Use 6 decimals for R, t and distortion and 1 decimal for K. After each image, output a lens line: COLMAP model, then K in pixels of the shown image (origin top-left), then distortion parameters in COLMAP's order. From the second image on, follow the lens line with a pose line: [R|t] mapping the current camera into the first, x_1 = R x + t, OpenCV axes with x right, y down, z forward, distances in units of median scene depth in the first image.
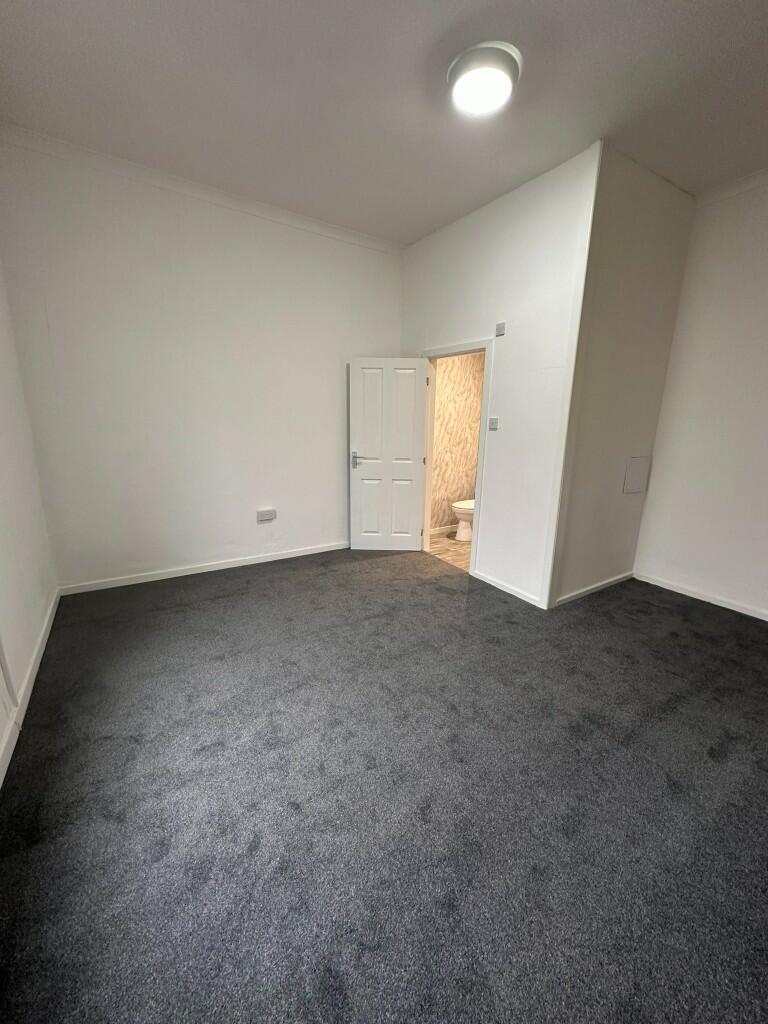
lens RADIAL K [[406.2, 0, 386.4], [0, 406.2, 514.6], [0, 0, 1]] dist [-0.003427, 0.000671]
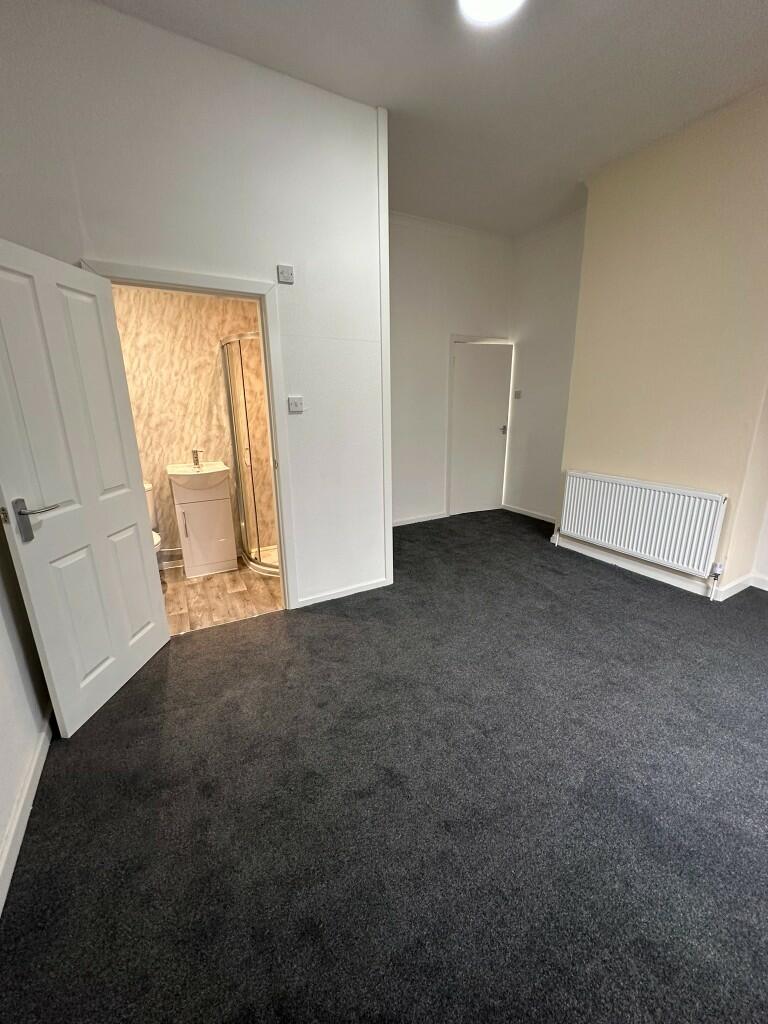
lens RADIAL K [[406.2, 0, 384.6], [0, 406.2, 511.7], [0, 0, 1]] dist [-0.003427, 0.000671]
pose [[0.056566, -0.284309, 0.957062, -0.500520], [0.244509, 0.933351, 0.262814, -0.194838], [-0.967996, 0.219144, 0.122312, 0.783377]]
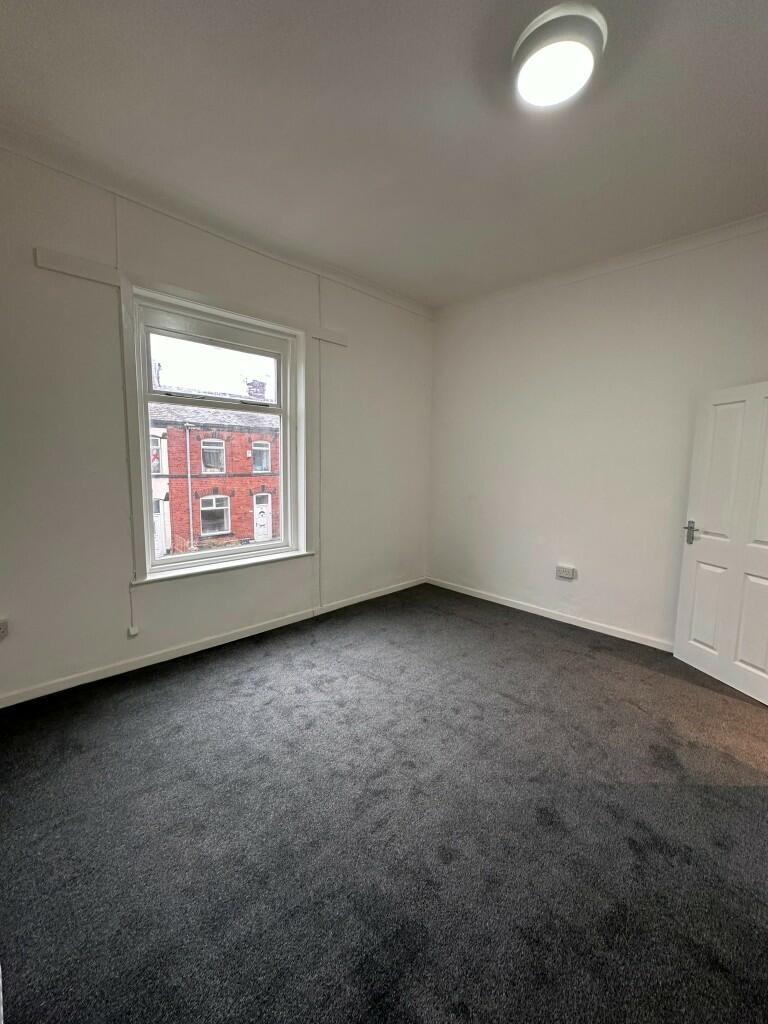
lens RADIAL K [[406.2, 0, 379.5], [0, 406.2, 515.2], [0, 0, 1]] dist [-0.003427, 0.000671]
pose [[0.202709, 0.108416, -0.973219, 0.607730], [-0.238593, 0.969369, 0.058291, -0.092555], [0.949727, 0.220388, 0.222367, 0.395900]]
